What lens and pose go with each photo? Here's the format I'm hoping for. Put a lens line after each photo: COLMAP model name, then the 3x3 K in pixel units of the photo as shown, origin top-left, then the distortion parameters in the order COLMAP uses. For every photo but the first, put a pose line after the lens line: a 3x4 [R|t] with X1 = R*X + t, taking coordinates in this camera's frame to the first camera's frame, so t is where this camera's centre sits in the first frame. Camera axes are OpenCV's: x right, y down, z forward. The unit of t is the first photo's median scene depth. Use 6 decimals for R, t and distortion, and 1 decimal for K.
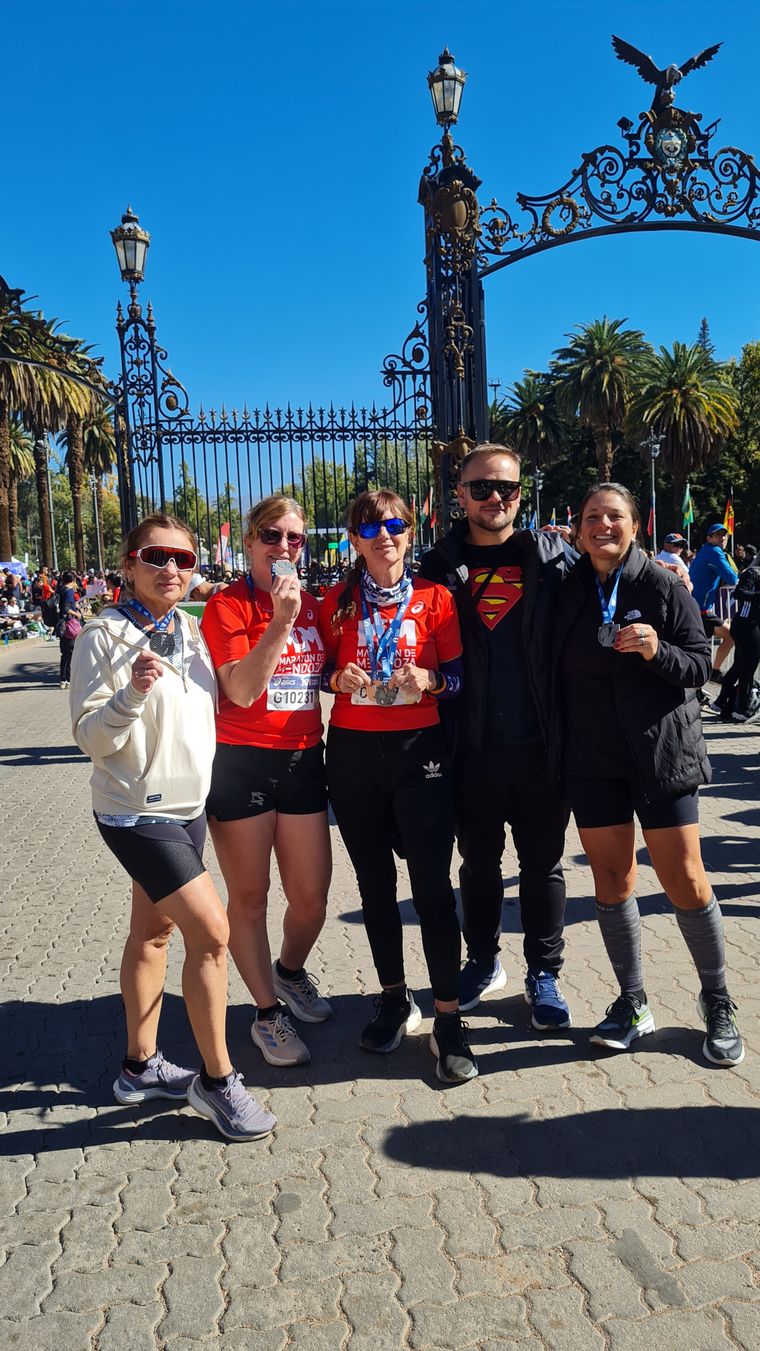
lens RADIAL K [[1069.3, 0, 380.0], [0, 1069.3, 675.5], [0, 0, 1]] dist [0.008170, 0.000275]
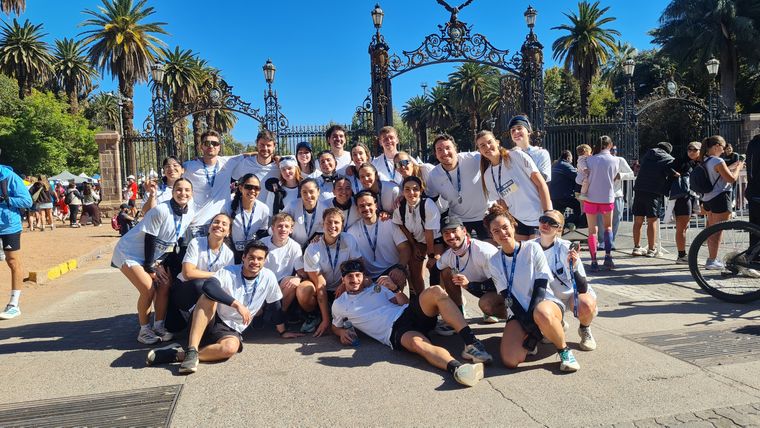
lens RADIAL K [[601.5, 0, 380.0], [0, 601.5, 214.0], [0, 0, 1]] dist [0.008170, 0.000275]
pose [[0.999778, -0.003979, 0.020712, 0.031838], [0.004901, 0.998990, -0.044665, 0.060064], [-0.020513, 0.044756, 0.998787, -0.588776]]
